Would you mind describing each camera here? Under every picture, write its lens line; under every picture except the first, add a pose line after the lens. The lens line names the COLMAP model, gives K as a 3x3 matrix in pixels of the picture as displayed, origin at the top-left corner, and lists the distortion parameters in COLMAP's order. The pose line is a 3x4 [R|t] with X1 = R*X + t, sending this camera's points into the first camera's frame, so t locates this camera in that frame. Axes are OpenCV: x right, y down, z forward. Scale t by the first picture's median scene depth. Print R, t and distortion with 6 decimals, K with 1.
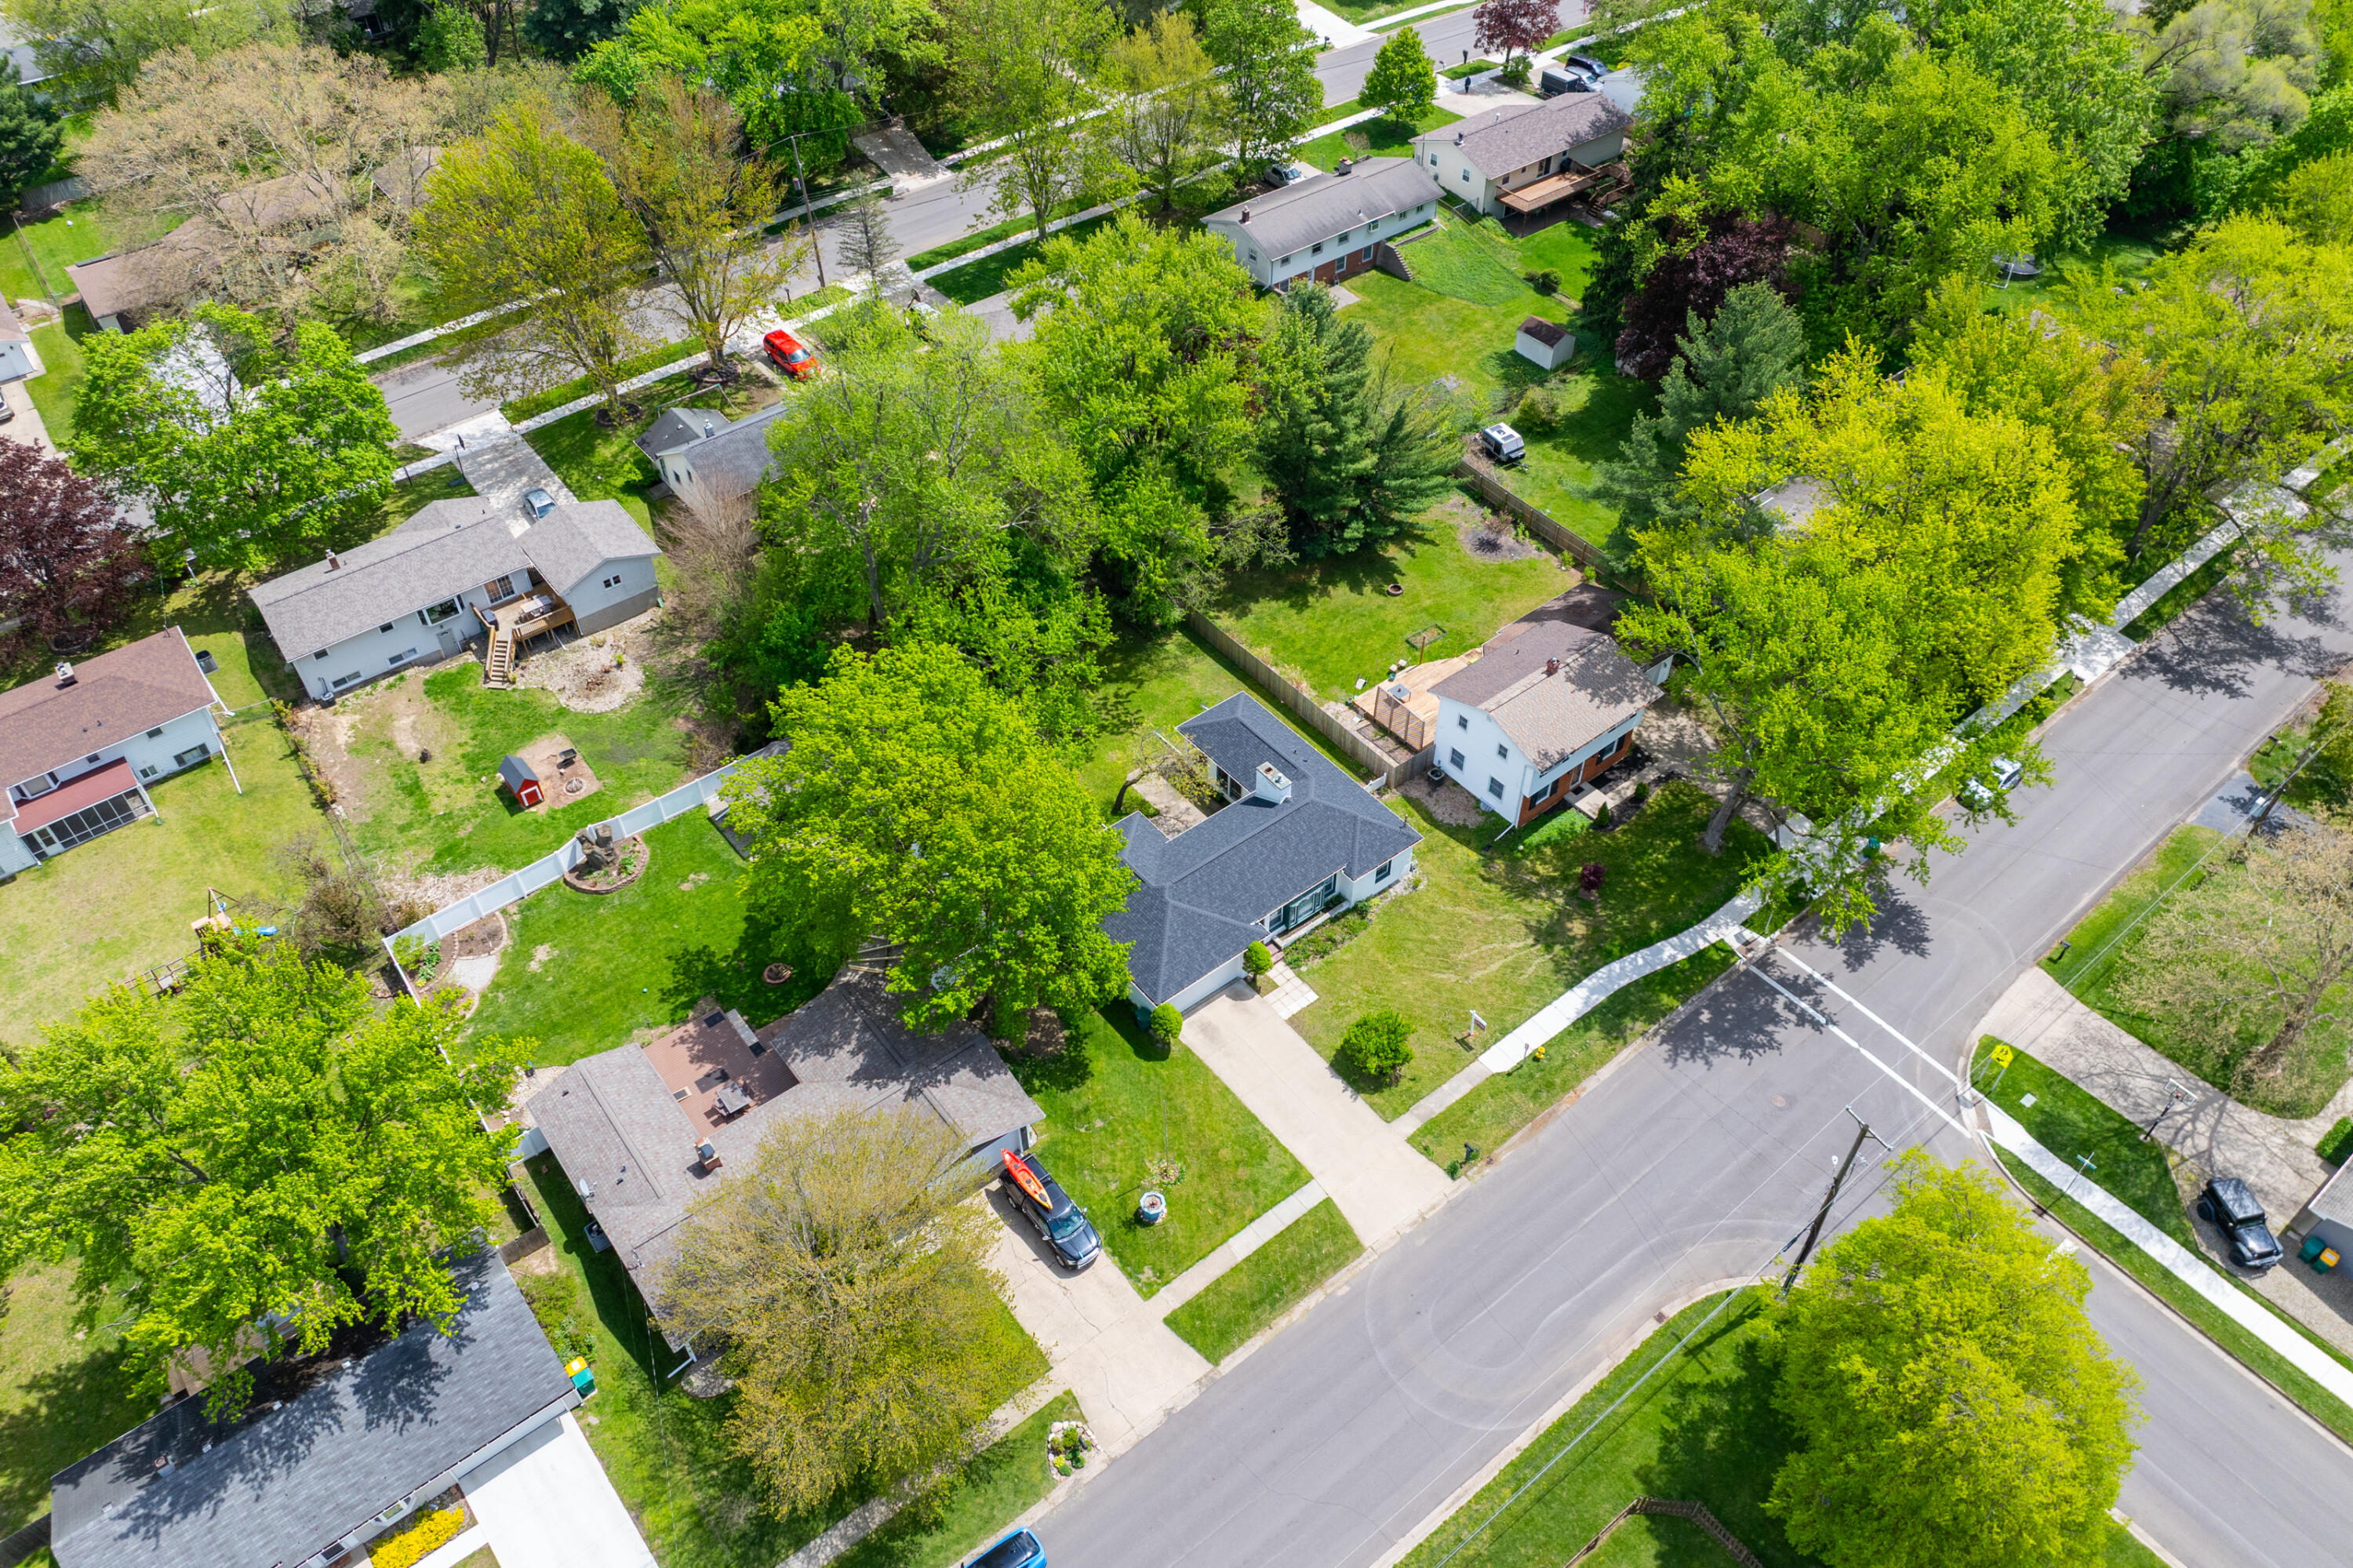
lens RADIAL K [[1667.8, 0, 1184.0], [0, 1667.8, 790.2], [0, 0, 1]] dist [-0.042218, -0.000709]
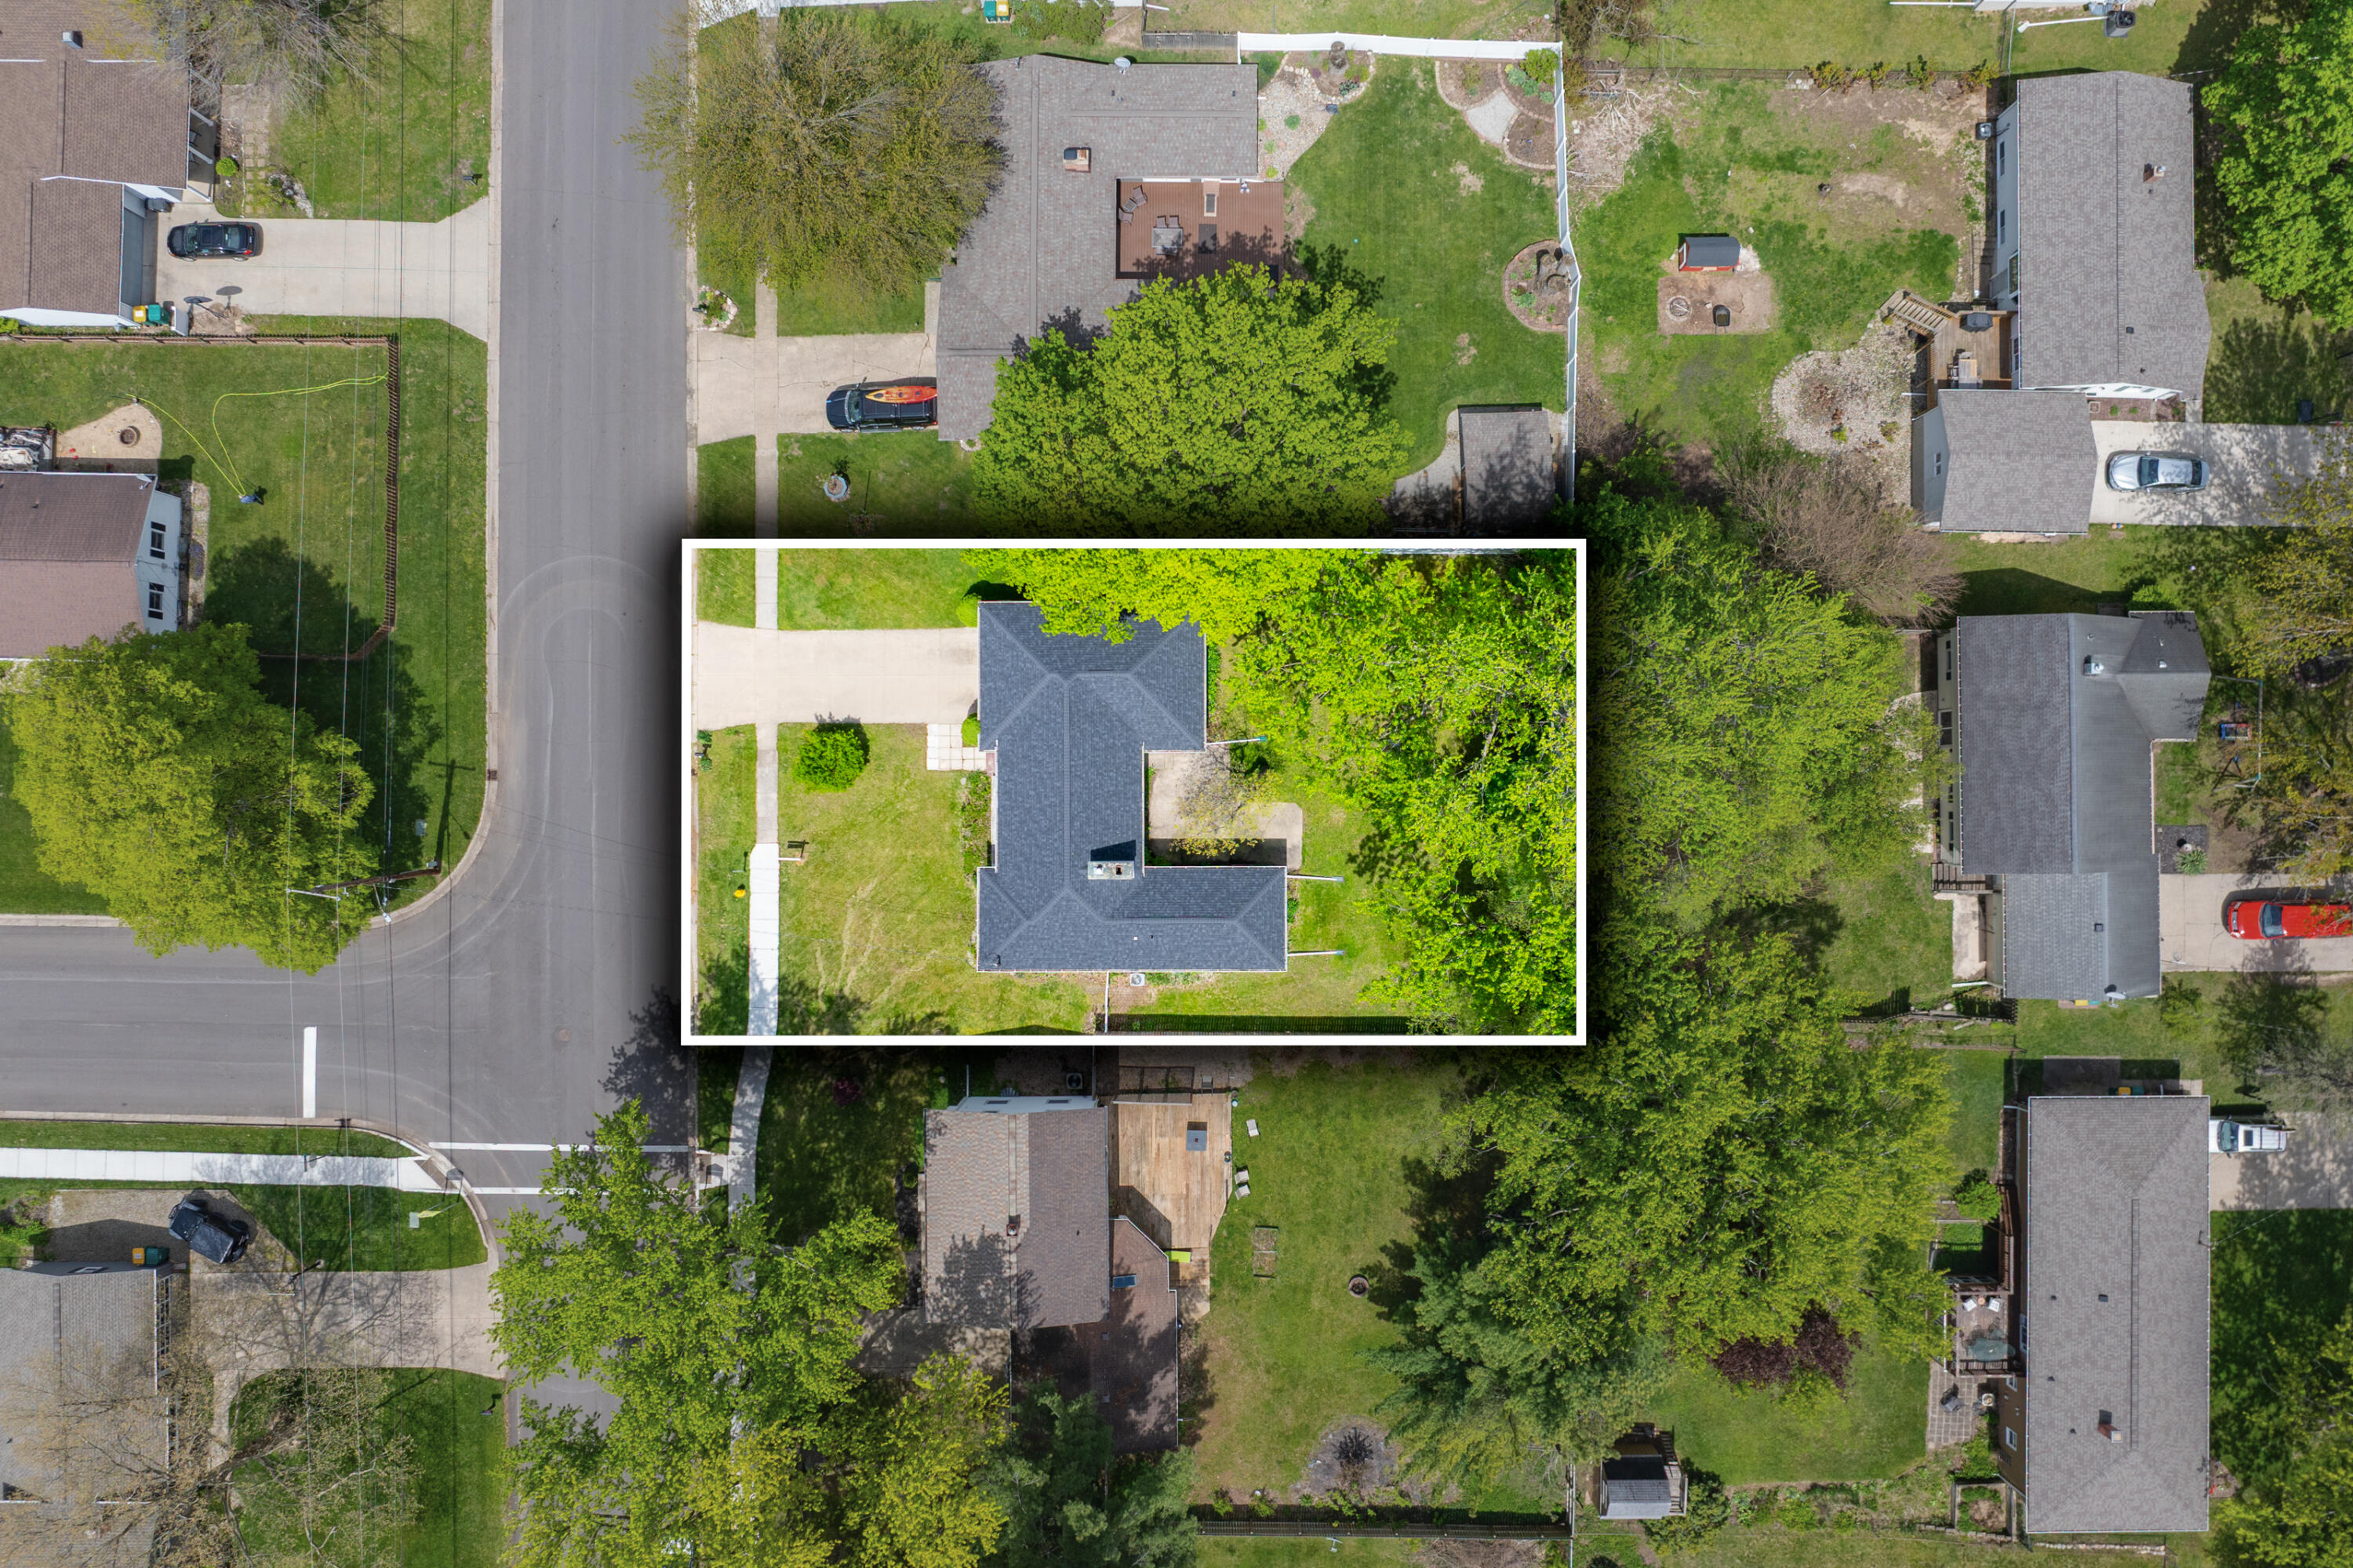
lens RADIAL K [[1667.8, 0, 1184.0], [0, 1667.8, 790.2], [0, 0, 1]] dist [-0.042218, -0.000709]
pose [[-0.621492, 0.783411, -0.003870, -0.000394], [-0.548997, -0.431992, 0.715532, -0.620152], [0.558884, 0.446822, 0.698570, 0.367603]]
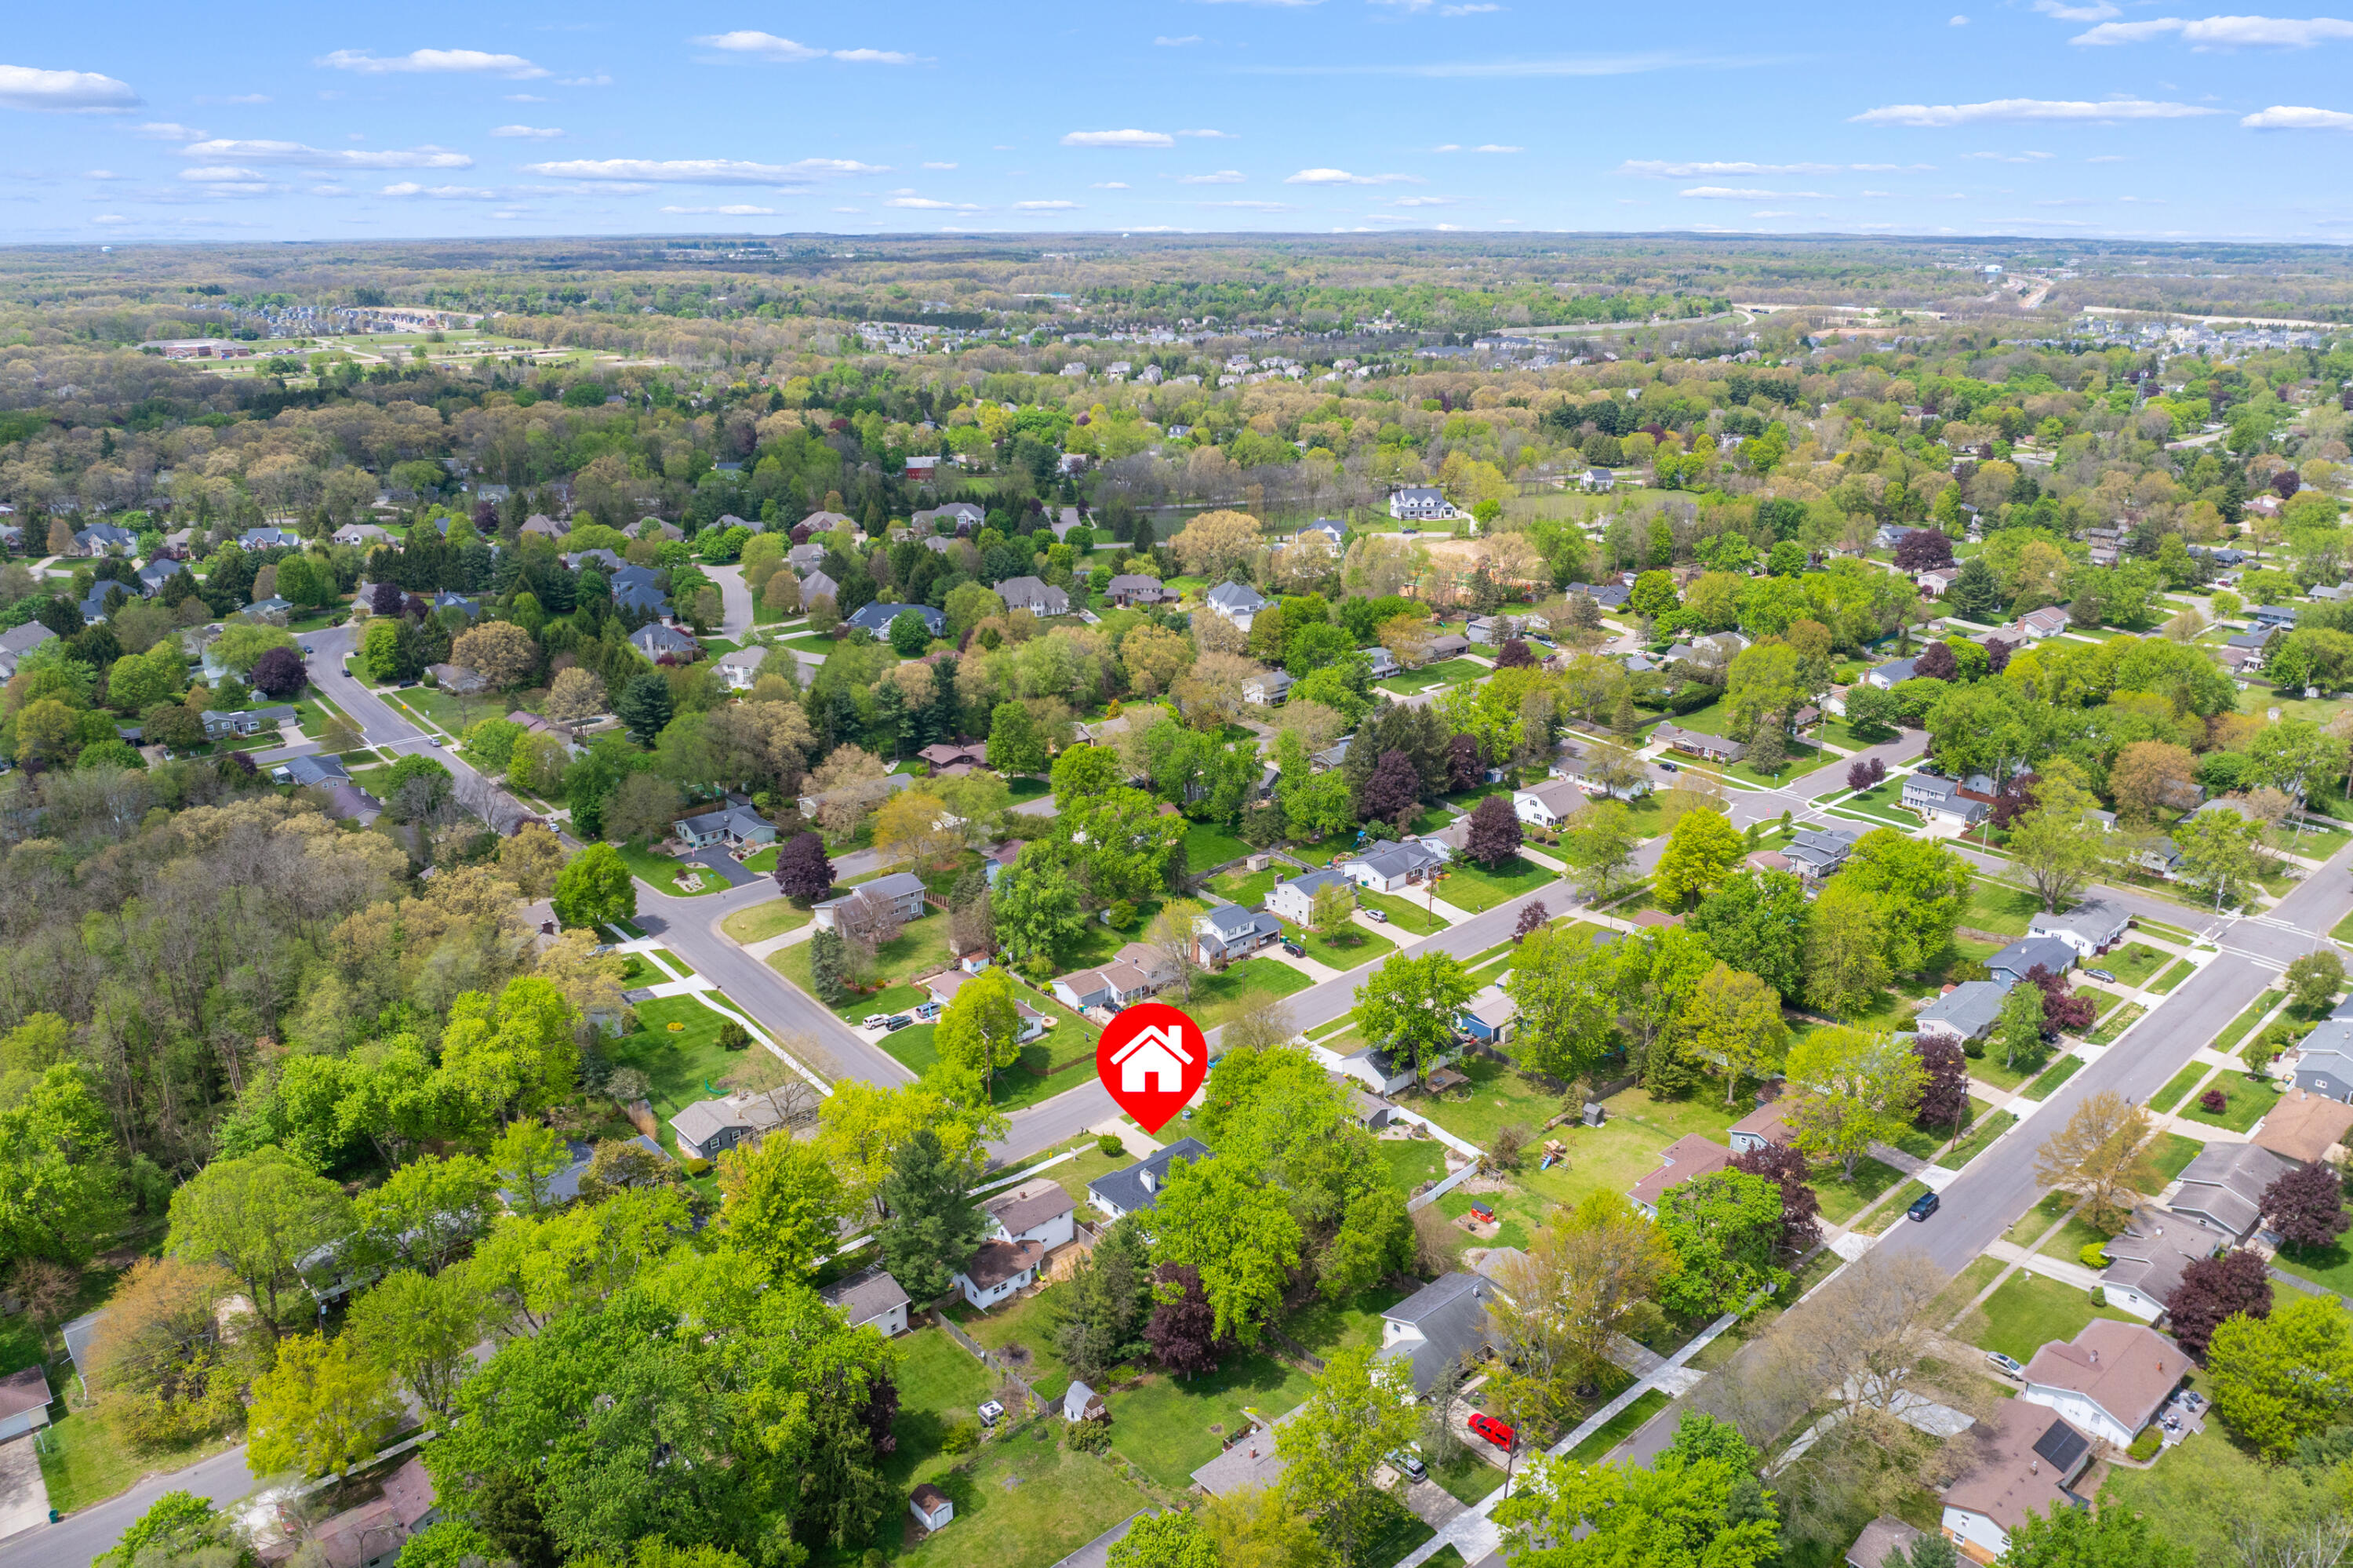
lens RADIAL K [[1667.8, 0, 1184.0], [0, 1667.8, 790.2], [0, 0, 1]] dist [-0.042218, -0.000709]
pose [[-0.998528, 0.019425, -0.050641, 0.109015], [-0.036981, 0.439164, 0.897646, -2.325192], [0.039677, 0.898197, -0.437799, 1.497571]]
